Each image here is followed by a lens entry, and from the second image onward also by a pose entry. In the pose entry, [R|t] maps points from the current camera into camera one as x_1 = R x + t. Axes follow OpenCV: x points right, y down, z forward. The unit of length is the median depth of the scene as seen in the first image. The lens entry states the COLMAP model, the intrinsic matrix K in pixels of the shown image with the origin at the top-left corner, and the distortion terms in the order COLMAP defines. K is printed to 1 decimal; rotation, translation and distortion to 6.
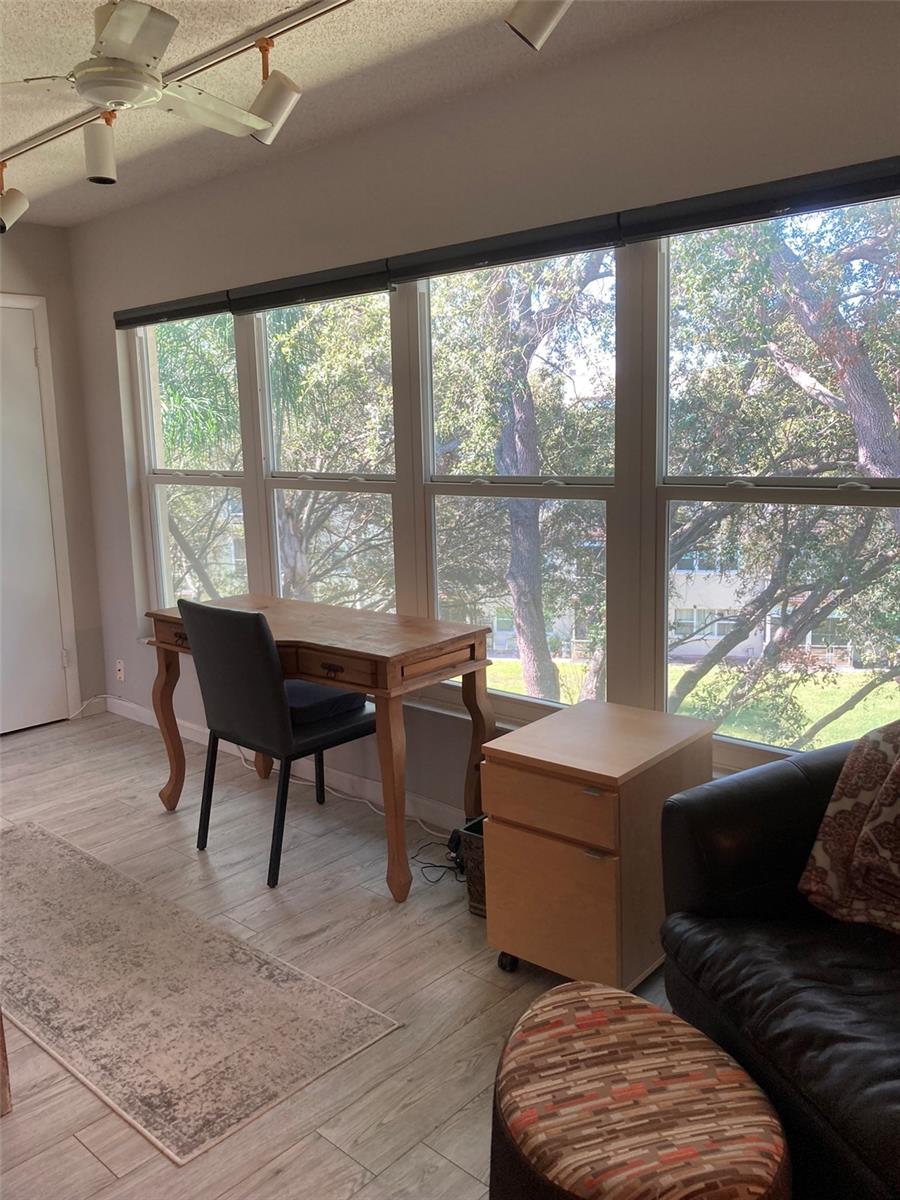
lens RADIAL K [[982.5, 0, 447.5], [0, 982.5, 615.3], [0, 0, 1]] dist [0.013805, 0.000543]
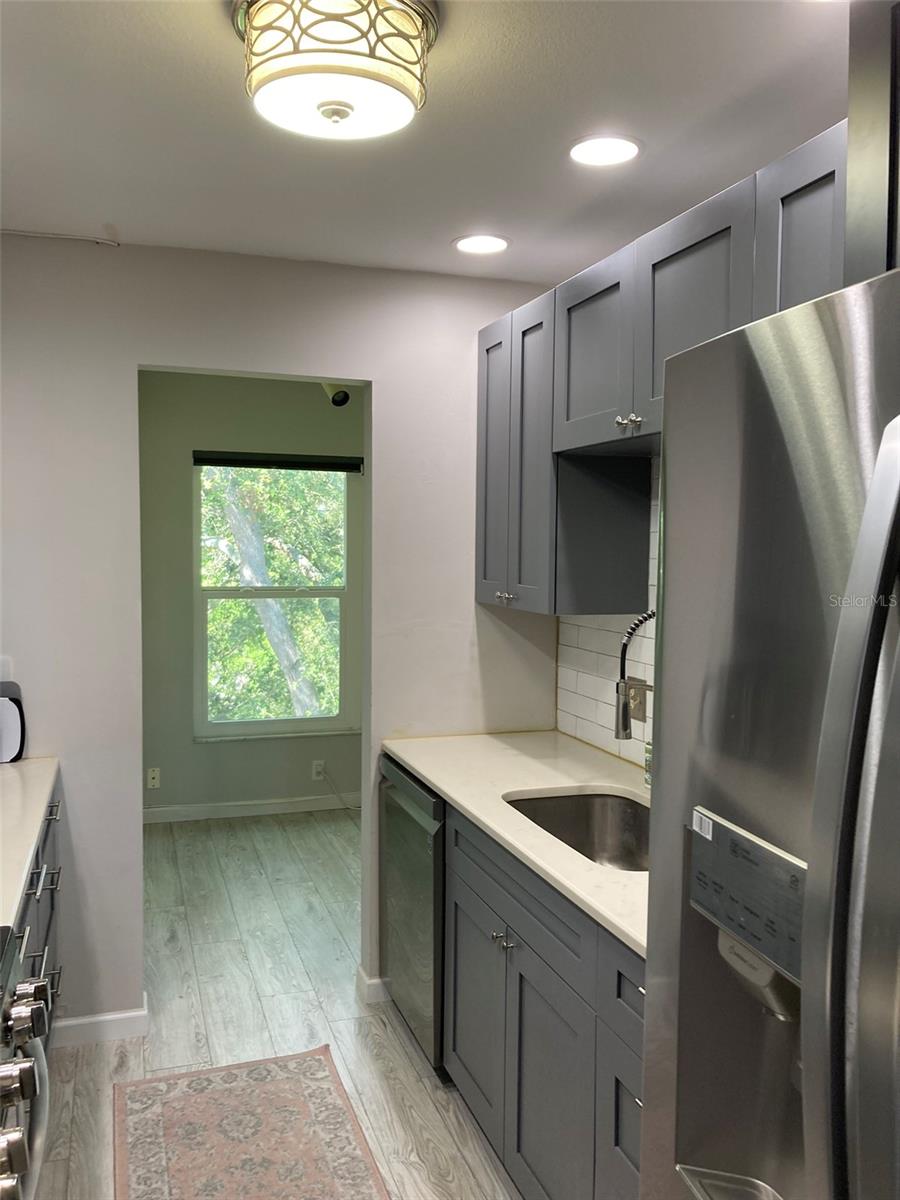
lens RADIAL K [[984.6, 0, 431.9], [0, 984.6, 580.2], [0, 0, 1]] dist [0.076218, -0.103445]
pose [[0.501396, -0.006004, 0.865197, -1.877451], [0.146731, 0.986081, -0.078190, -0.042719], [-0.852685, 0.166155, 0.495298, 0.340200]]
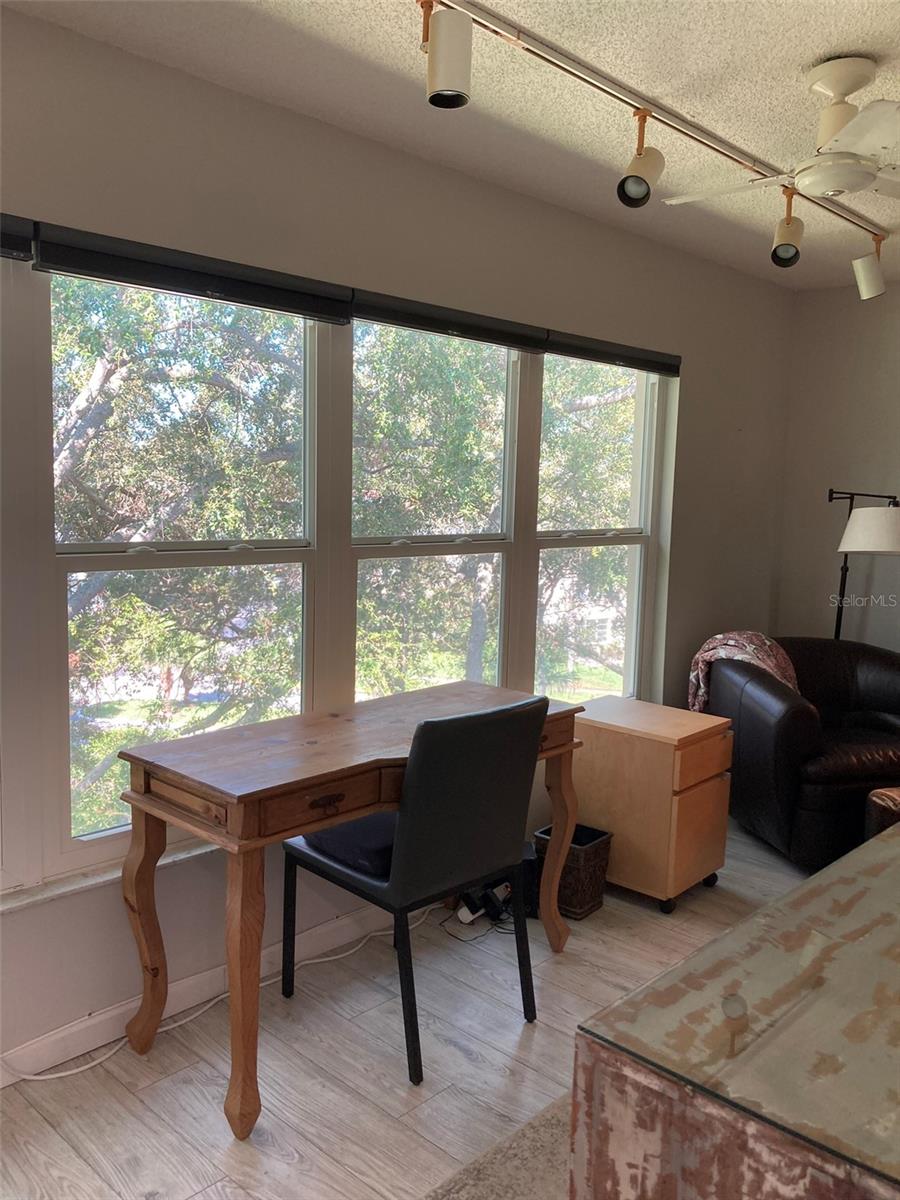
lens RADIAL K [[975.3, 0, 450.0], [0, 975.3, 600.0], [0, 0, 1]] dist [0.024683, -0.002307]
pose [[0.013059, -0.083343, 0.996435, -1.070158], [0.162985, 0.983371, 0.080114, -0.171601], [-0.986542, 0.161357, 0.026426, 1.070807]]
